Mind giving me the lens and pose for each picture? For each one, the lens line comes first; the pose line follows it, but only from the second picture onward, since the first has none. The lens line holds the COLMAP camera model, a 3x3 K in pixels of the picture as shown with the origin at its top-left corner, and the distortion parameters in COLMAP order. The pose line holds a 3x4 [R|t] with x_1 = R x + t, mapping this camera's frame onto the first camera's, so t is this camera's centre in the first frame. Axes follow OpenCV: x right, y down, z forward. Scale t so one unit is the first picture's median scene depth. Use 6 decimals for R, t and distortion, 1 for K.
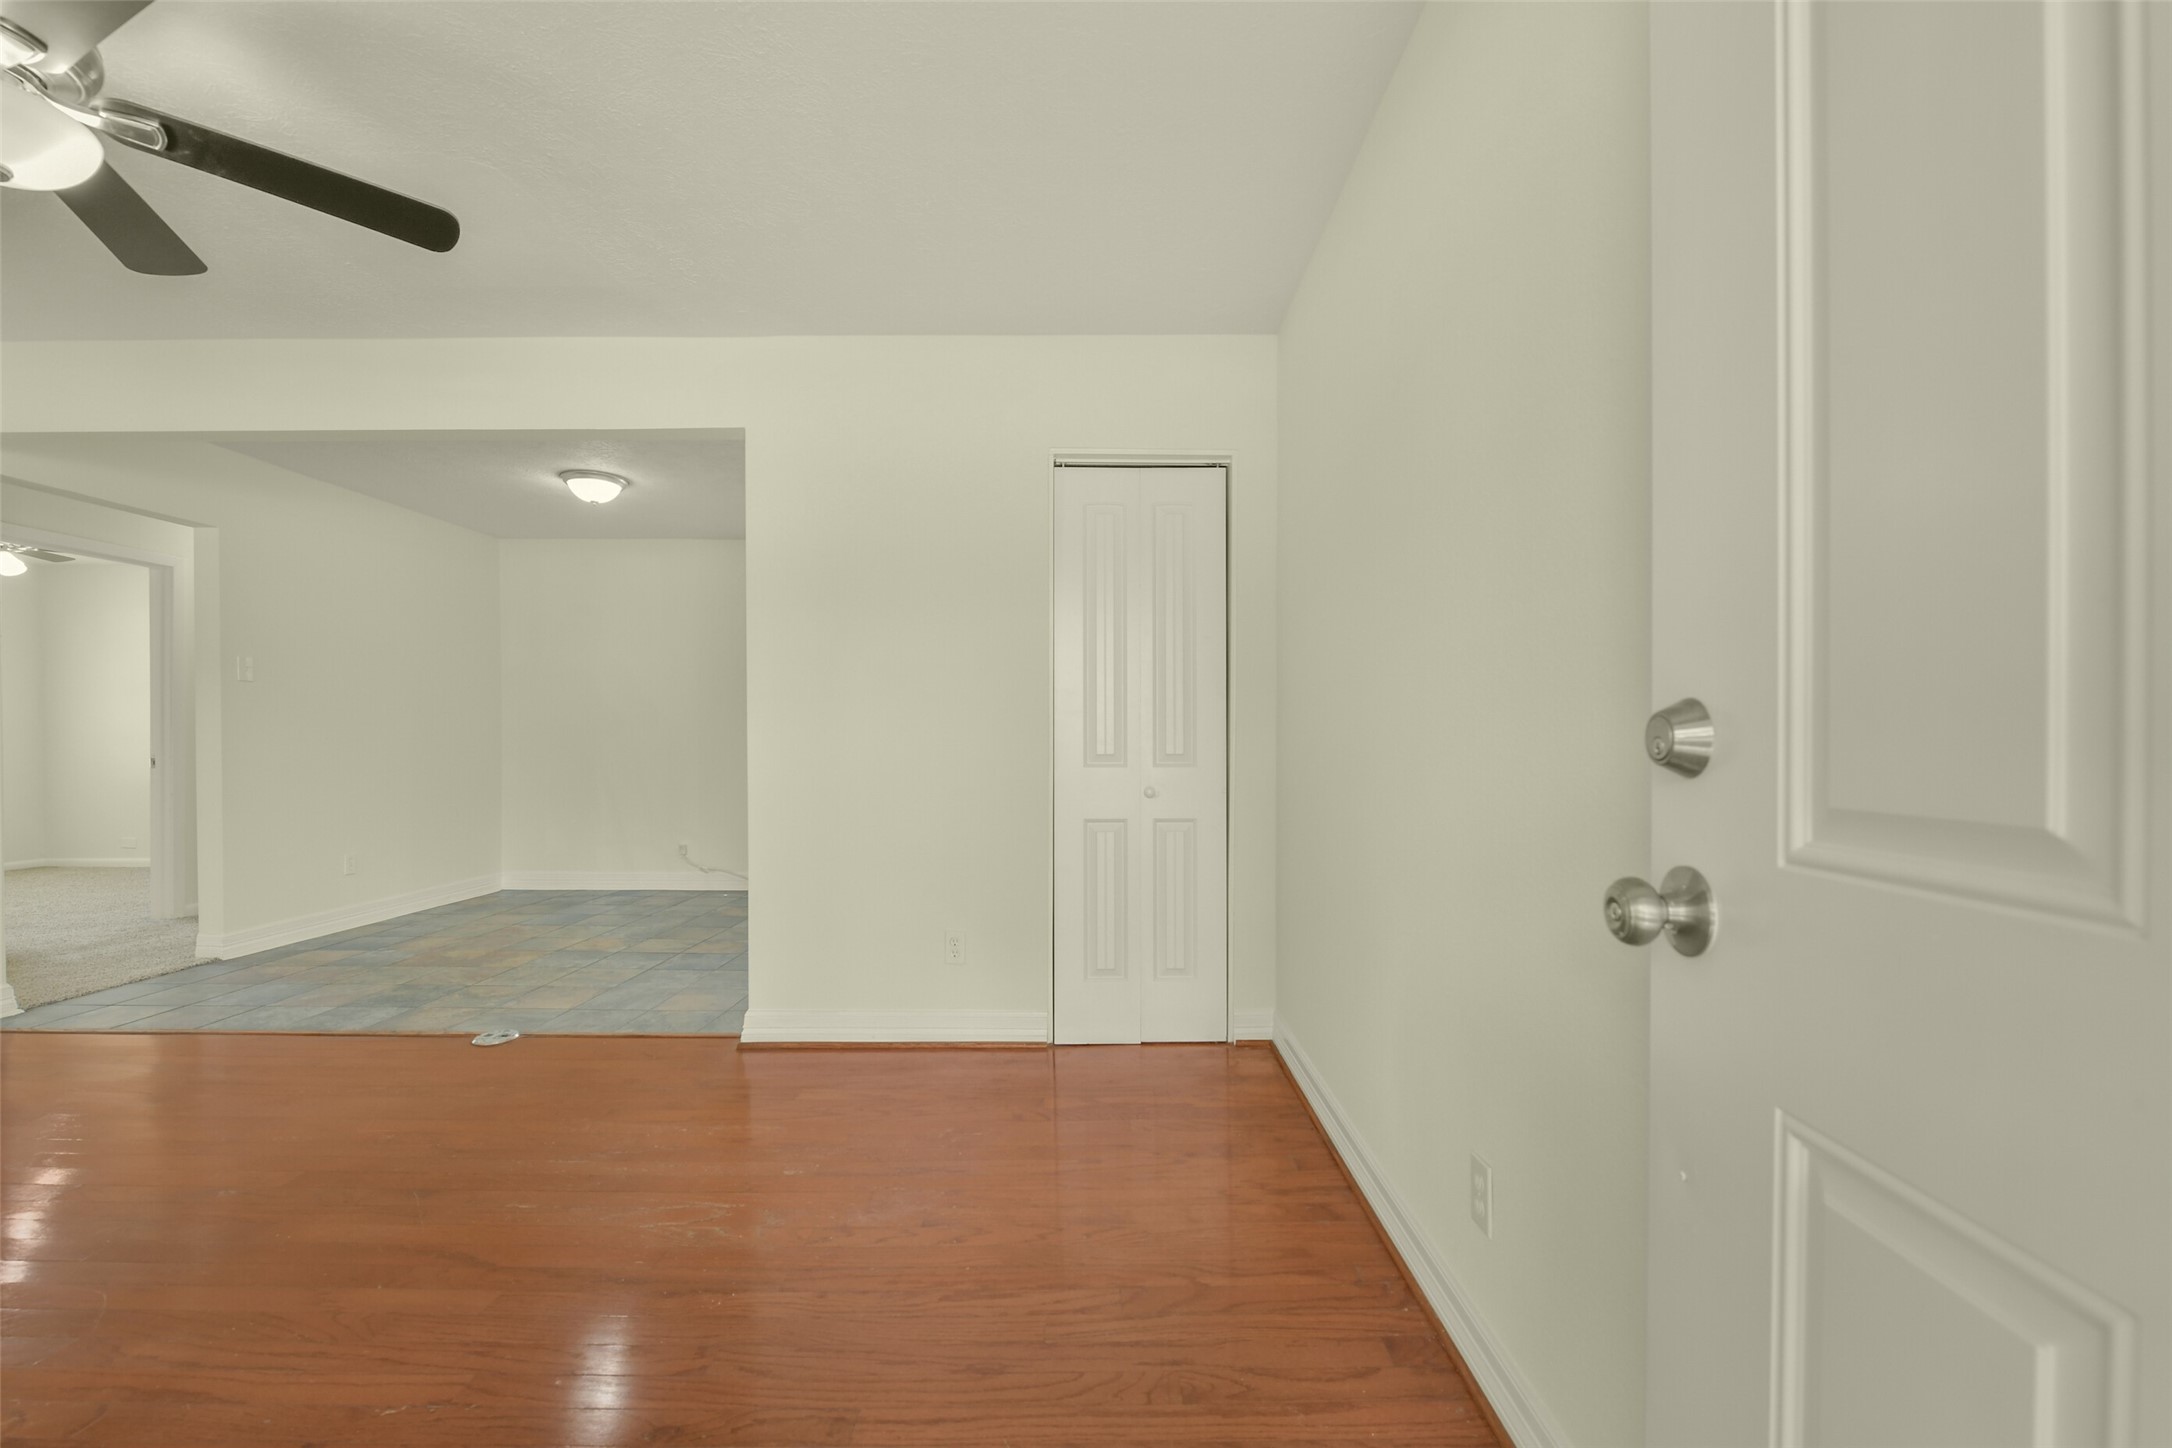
lens RADIAL K [[911.9, 0, 1085.0], [0, 911.9, 747.6], [0, 0, 1]] dist [-0.002161, -0.000127]
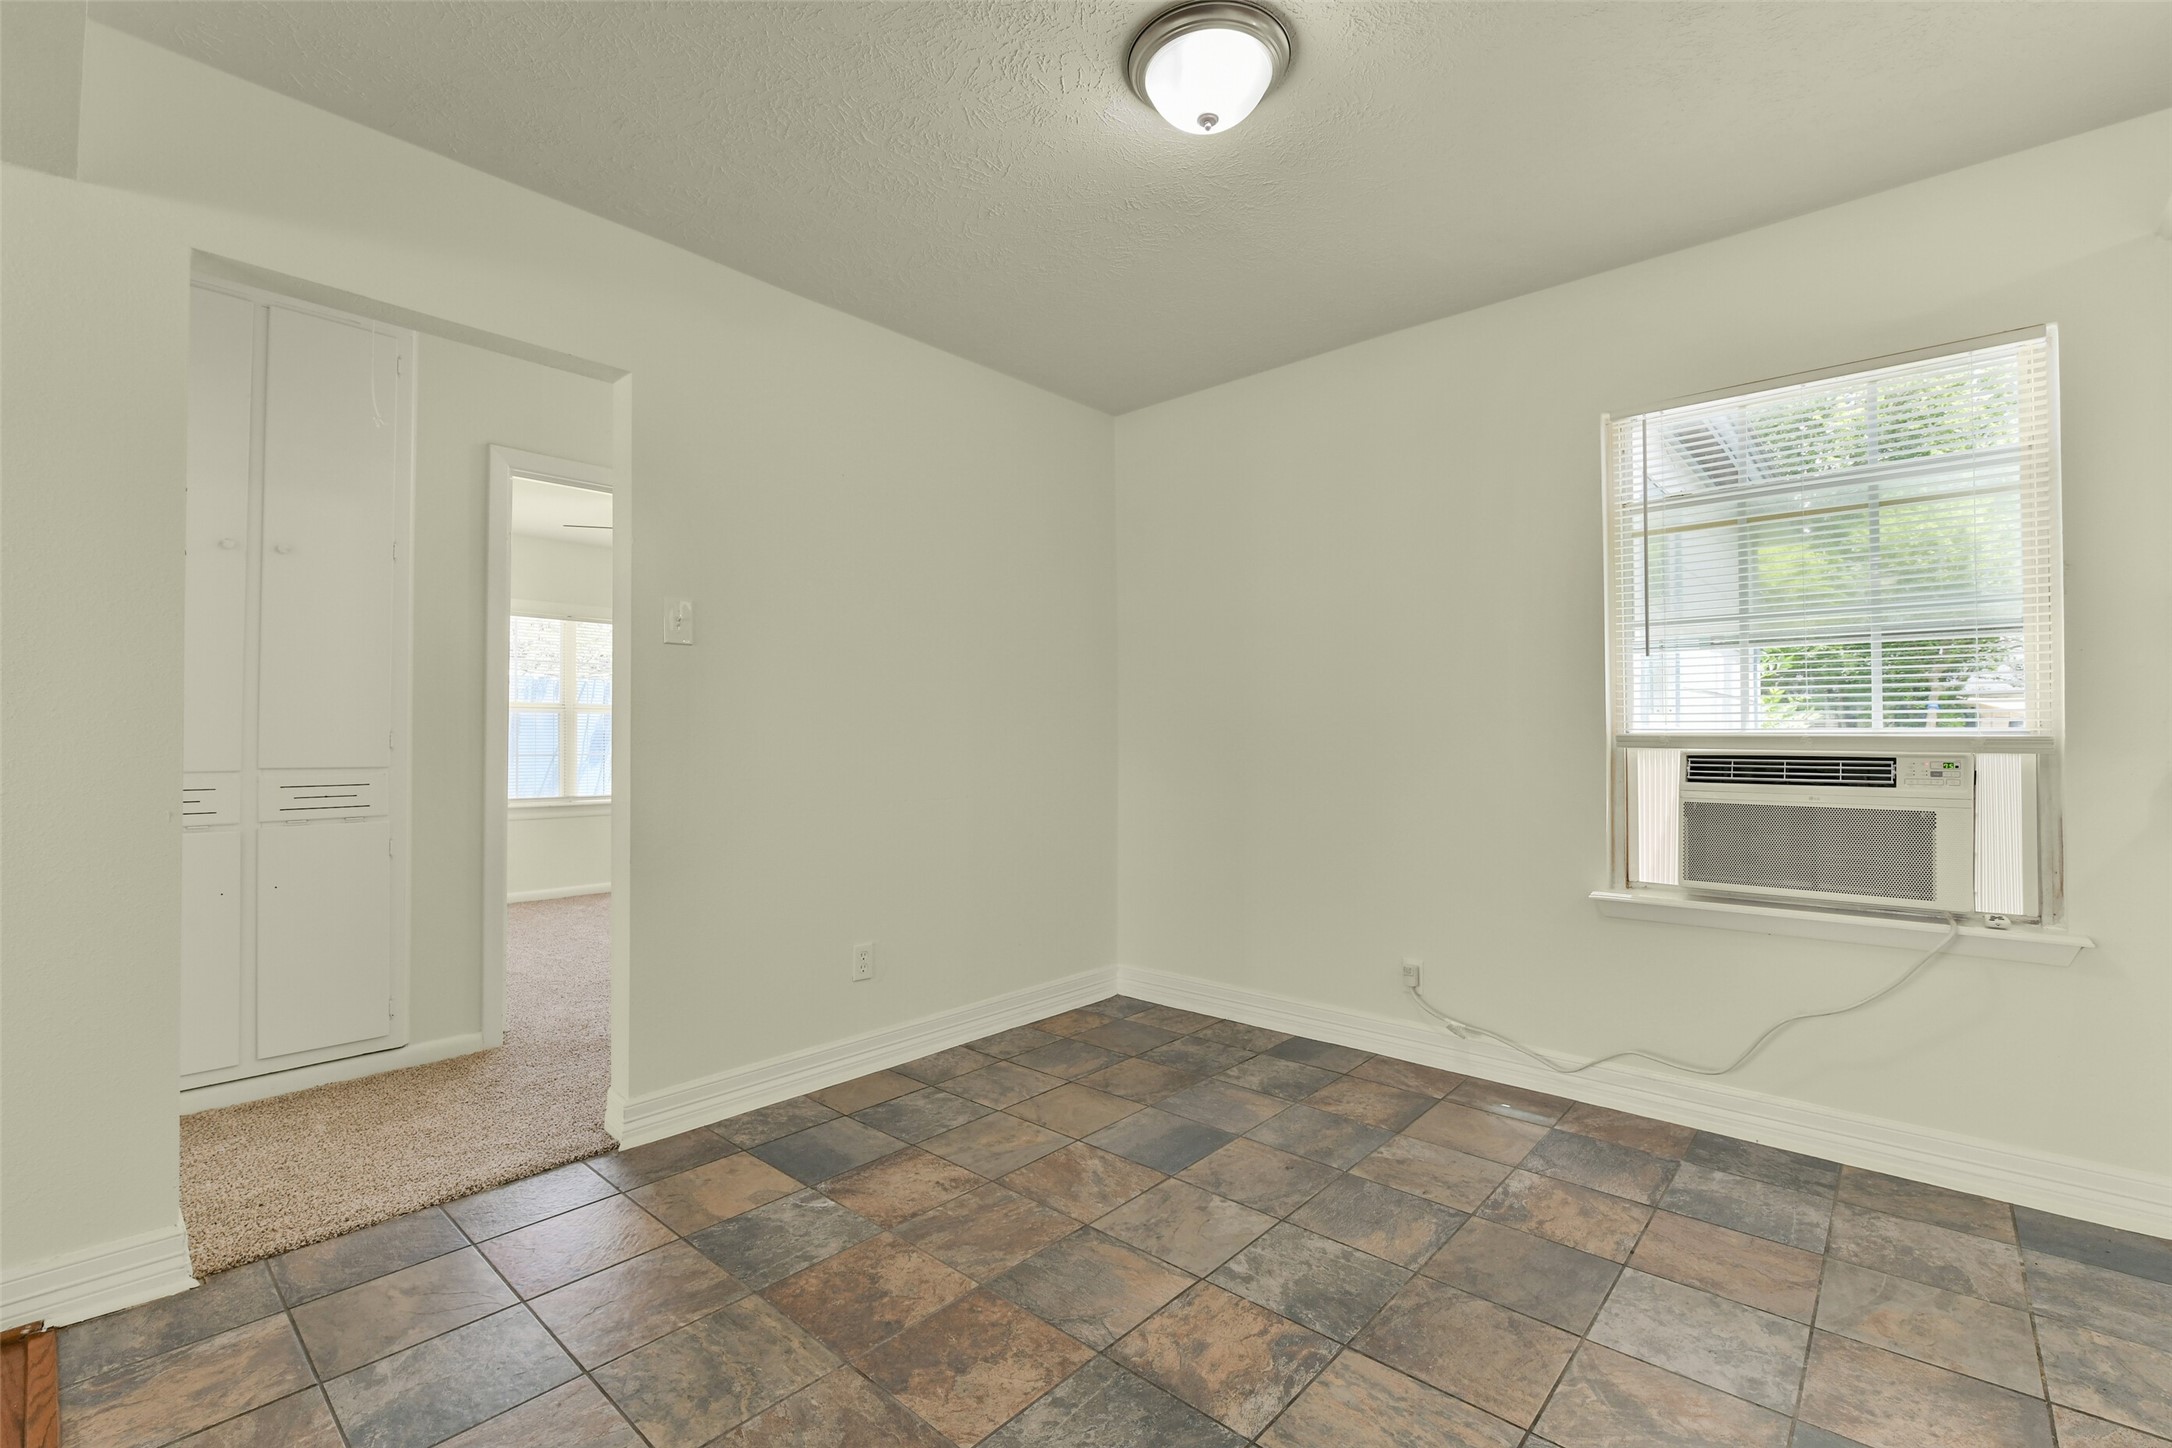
lens RADIAL K [[930.4, 0, 1091.1], [0, 930.4, 731.9], [0, 0, 1]] dist [-0.009593, -0.000307]
pose [[0.758696, -0.005875, -0.651419, -0.441006], [-0.005543, 0.999865, -0.015474, -0.013732], [0.651422, 0.015351, 0.758560, 0.915889]]
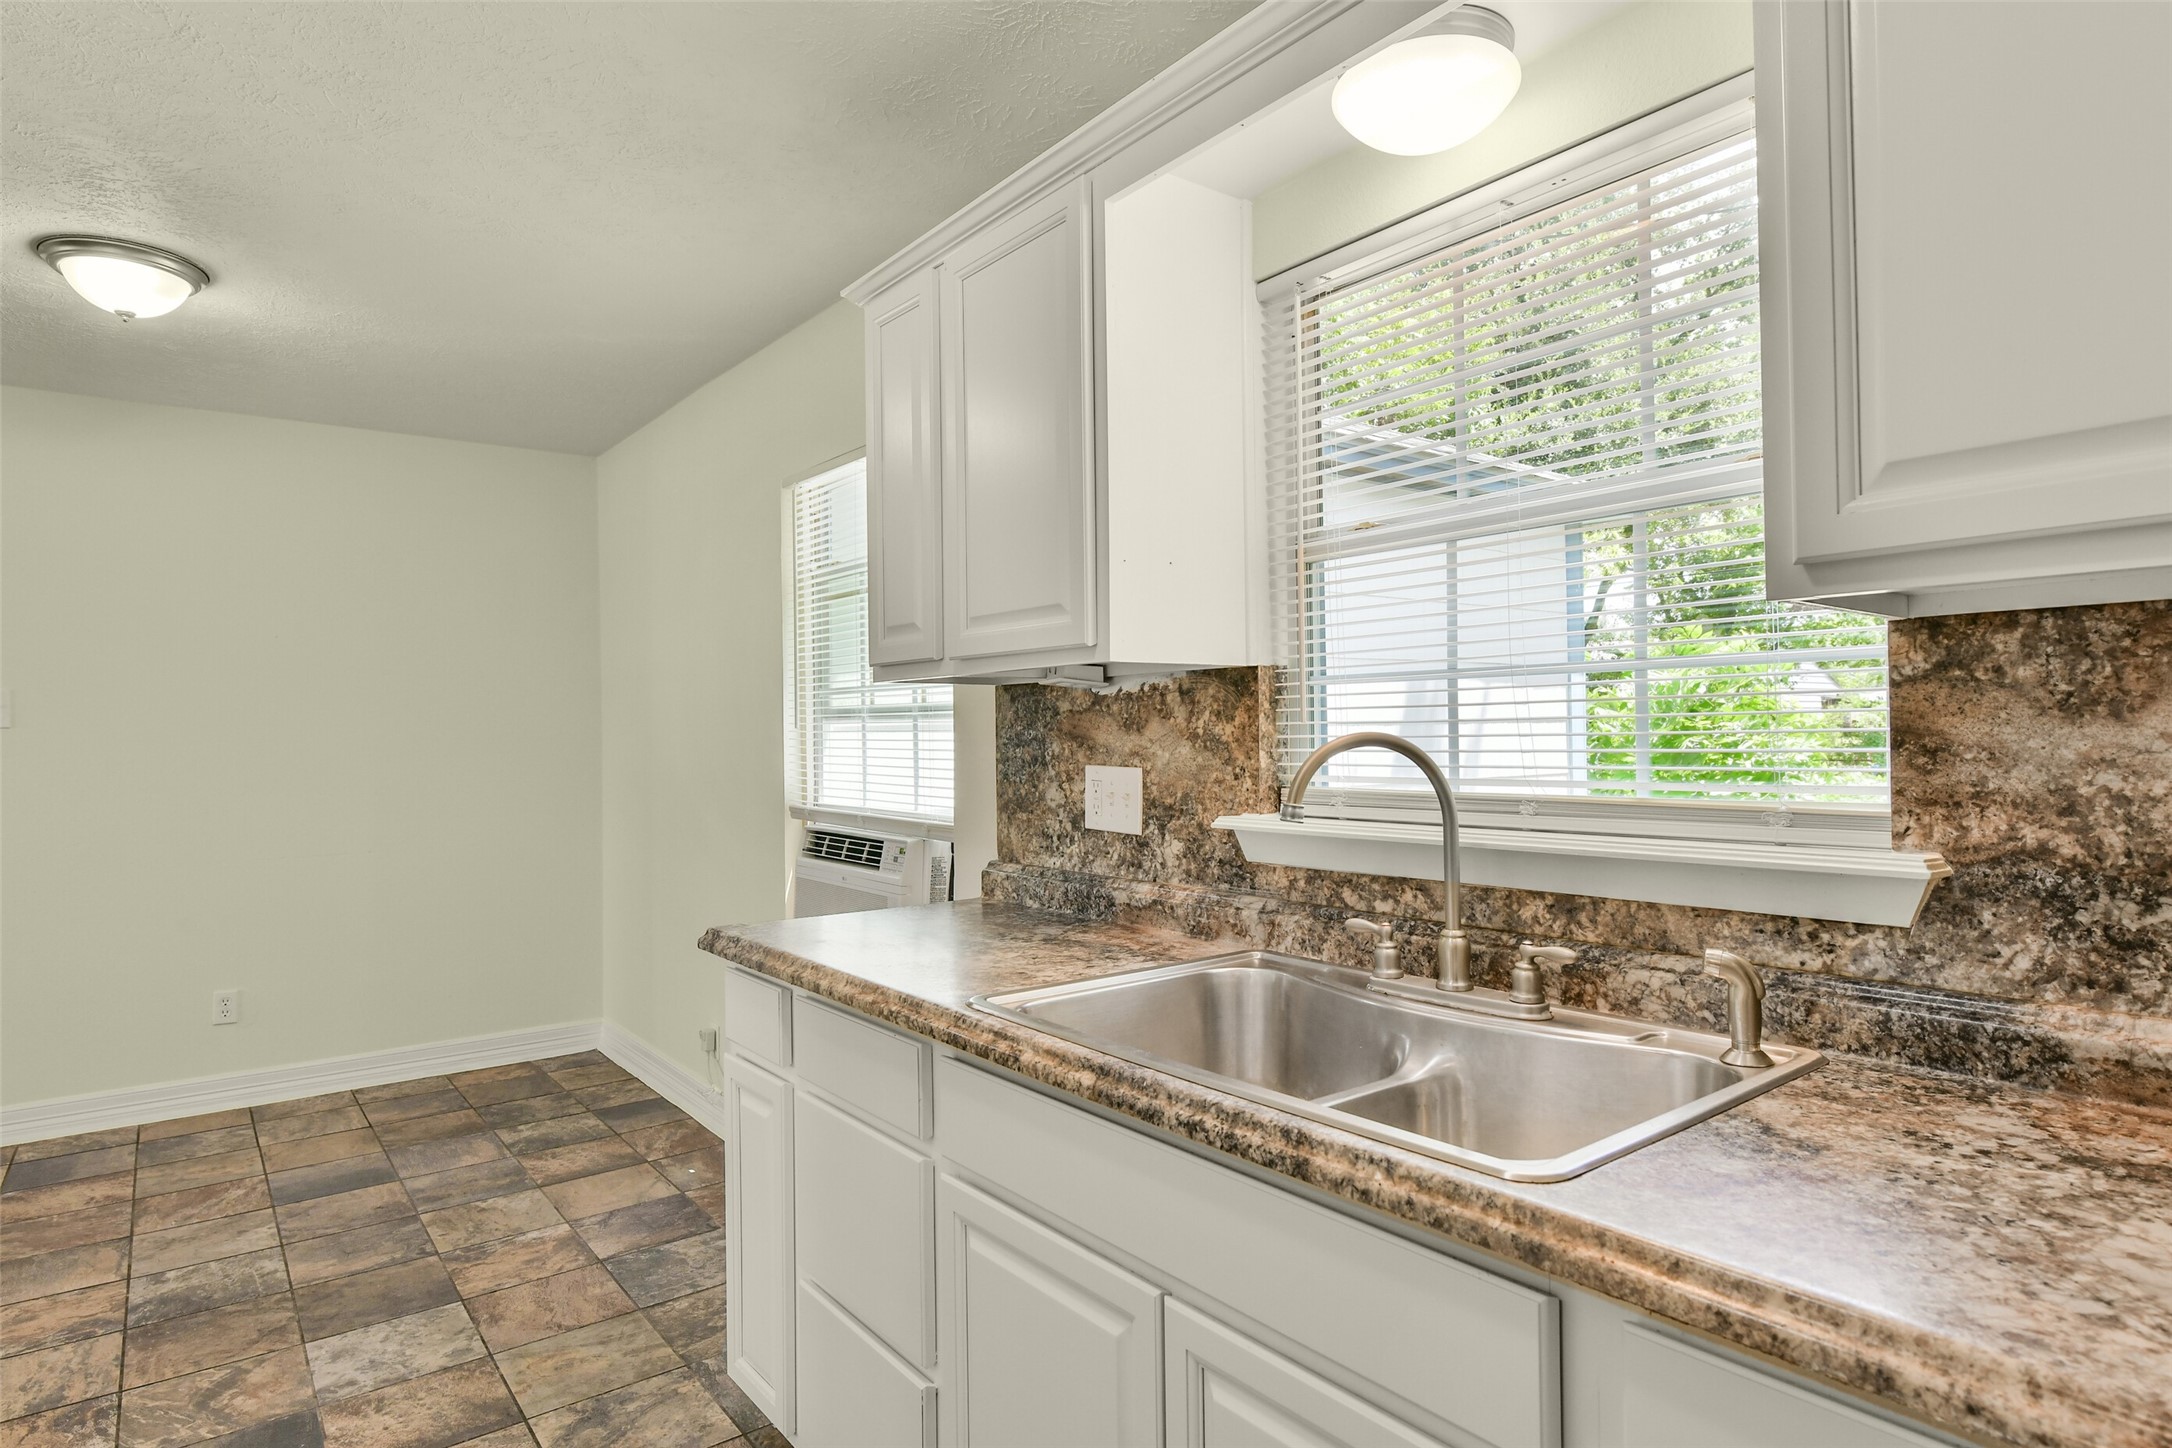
lens RADIAL K [[1176.6, 0, 1094.5], [0, 1176.6, 735.2], [0, 0, 1]] dist [-0.007741, -0.000839]
pose [[0.632185, -0.004730, -0.774803, 0.292265], [0.002595, 0.999989, -0.003987, -0.078973], [0.774813, 0.000510, 0.632190, 1.360982]]
